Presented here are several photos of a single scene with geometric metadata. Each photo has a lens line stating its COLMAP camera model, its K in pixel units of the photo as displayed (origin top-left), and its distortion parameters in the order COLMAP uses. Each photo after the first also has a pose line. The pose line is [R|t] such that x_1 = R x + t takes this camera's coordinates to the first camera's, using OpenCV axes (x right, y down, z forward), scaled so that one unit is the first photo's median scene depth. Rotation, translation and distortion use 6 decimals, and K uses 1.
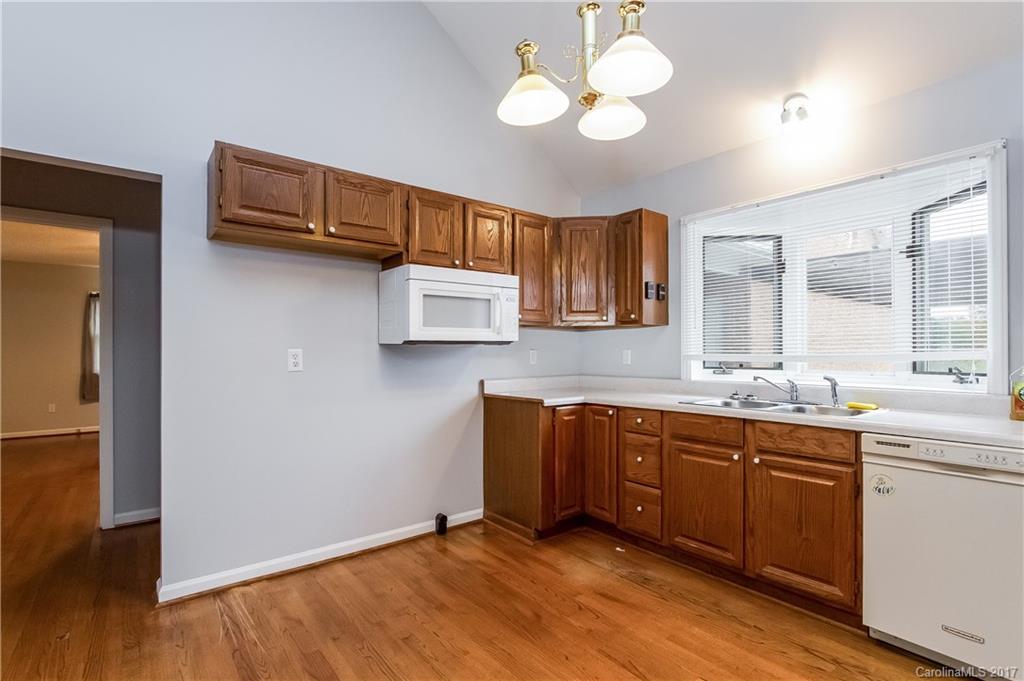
lens RADIAL K [[495.5, 0, 548.1], [0, 495.5, 351.1], [0, 0, 1]] dist [0.000264, 0.000560]
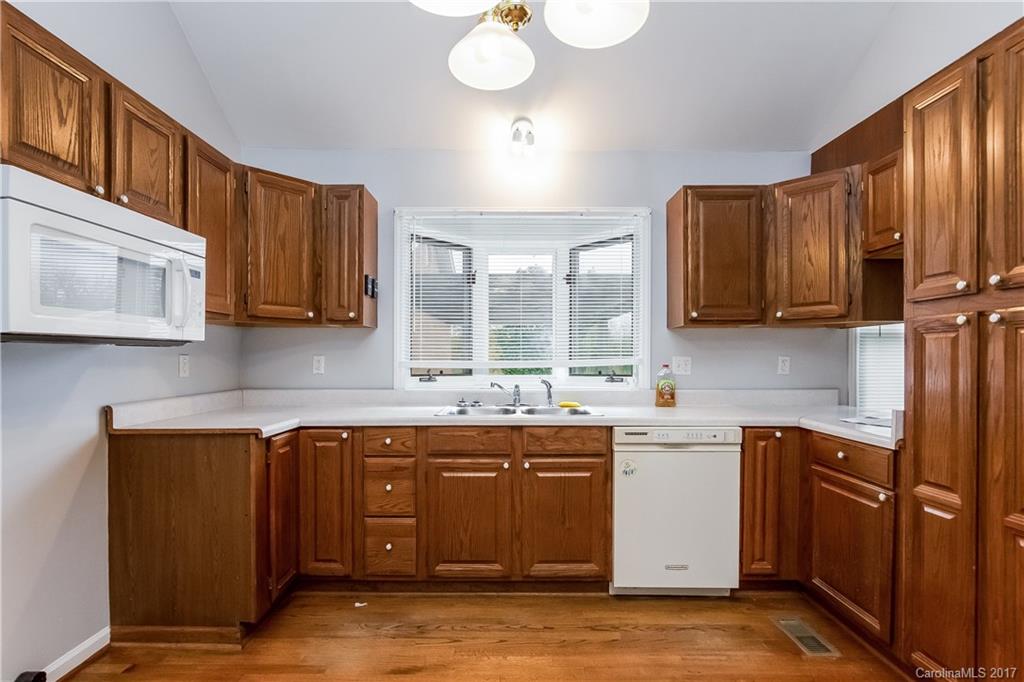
lens RADIAL K [[471.7, 0, 511.1], [0, 471.7, 365.2], [0, 0, 1]] dist [-0.001339, 0.000152]
pose [[0.654022, -0.009304, 0.756418, -0.277092], [-0.002846, 0.999887, 0.014760, 0.000651], [-0.756470, -0.011806, 0.653921, 0.328507]]
